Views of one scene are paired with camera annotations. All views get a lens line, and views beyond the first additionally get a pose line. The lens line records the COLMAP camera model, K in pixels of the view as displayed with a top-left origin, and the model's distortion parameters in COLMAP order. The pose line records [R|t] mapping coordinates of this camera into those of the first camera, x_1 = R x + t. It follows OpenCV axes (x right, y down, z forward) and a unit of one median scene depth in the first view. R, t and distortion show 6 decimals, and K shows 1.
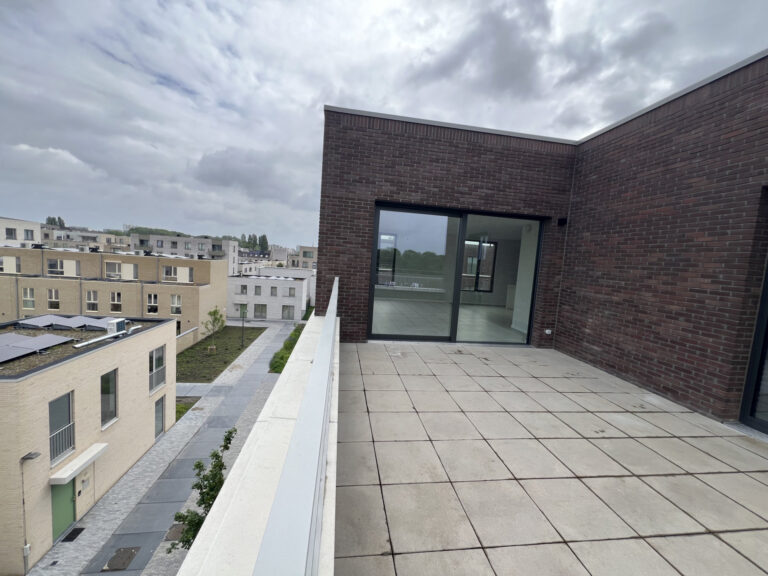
lens RADIAL K [[307.2, 0, 382.9], [0, 307.2, 286.1], [0, 0, 1]] dist [-0.009350, 0.000974]
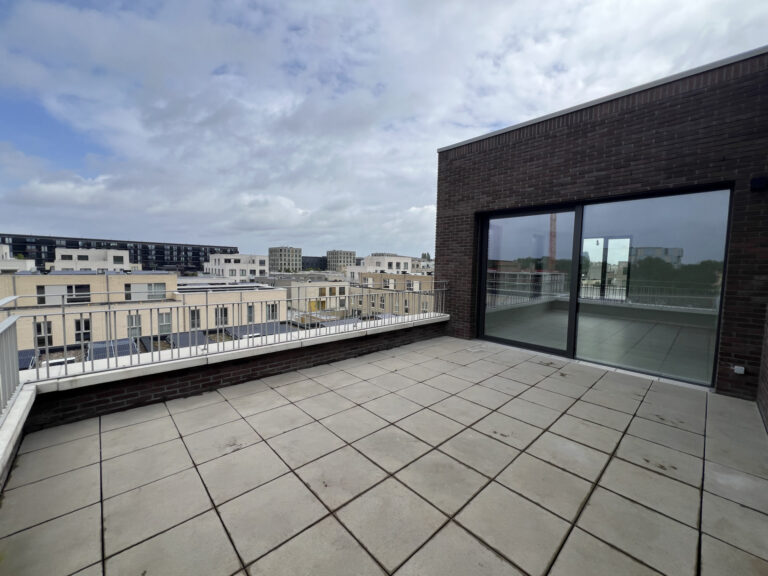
lens RADIAL K [[307.2, 0, 381.2], [0, 307.2, 286.5], [0, 0, 1]] dist [-0.009350, 0.000974]
pose [[0.576581, -0.002098, -0.817037, 0.734572], [-0.050118, 0.998023, -0.037931, 0.053091], [0.815501, 0.062818, 0.575336, 0.093285]]
